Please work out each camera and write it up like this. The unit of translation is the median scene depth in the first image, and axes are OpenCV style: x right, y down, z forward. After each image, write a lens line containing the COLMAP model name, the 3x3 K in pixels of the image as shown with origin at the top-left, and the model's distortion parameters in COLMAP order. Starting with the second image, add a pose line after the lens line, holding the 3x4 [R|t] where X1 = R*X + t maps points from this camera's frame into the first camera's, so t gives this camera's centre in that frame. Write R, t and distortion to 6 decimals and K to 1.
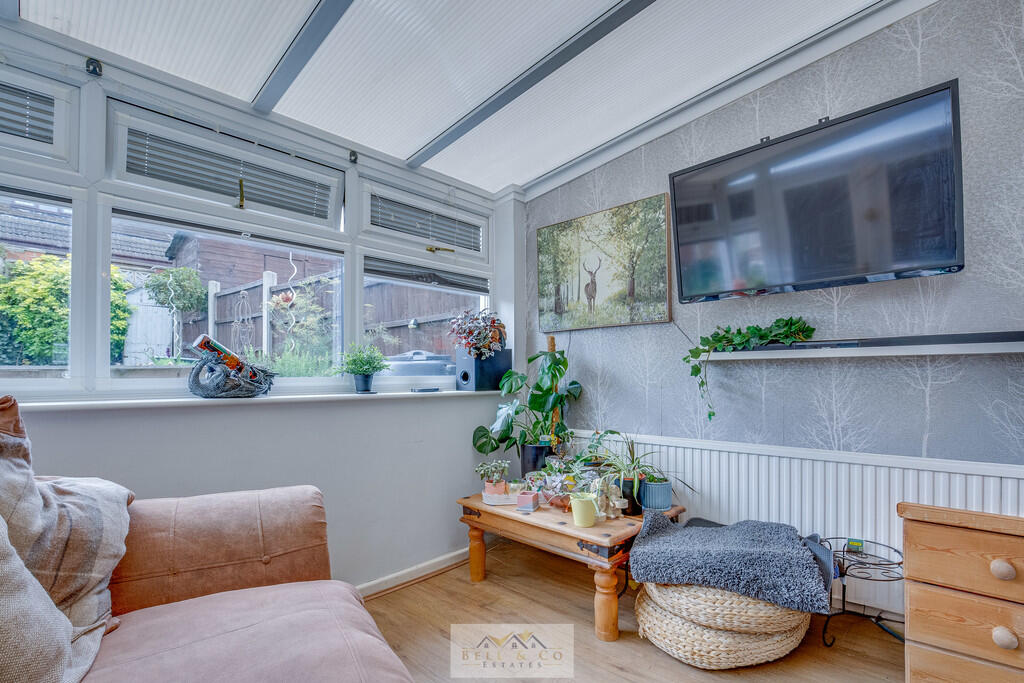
lens RADIAL K [[485.0, 0, 516.8], [0, 485.0, 372.6], [0, 0, 1]] dist [-0.040777, 0.000386]
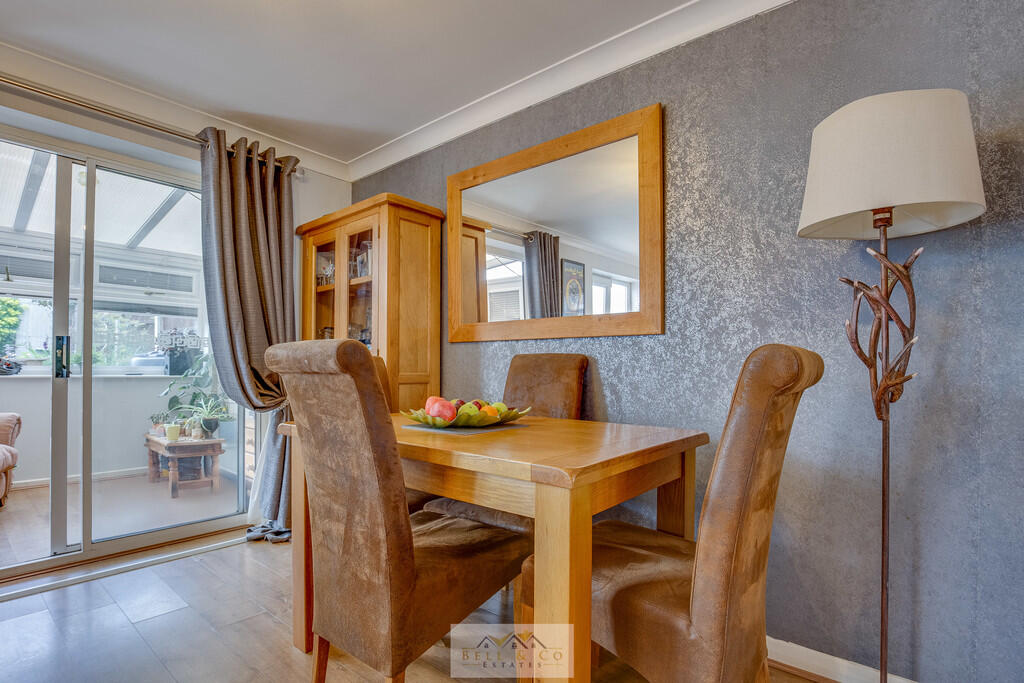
lens RADIAL K [[493.6, 0, 497.6], [0, 493.6, 356.6], [0, 0, 1]] dist [-0.015945, -0.000203]
pose [[0.999394, 0.014333, 0.031716, 1.017587], [-0.013784, 0.999753, -0.017442, -0.014518], [-0.031959, 0.016995, 0.999345, -0.785472]]
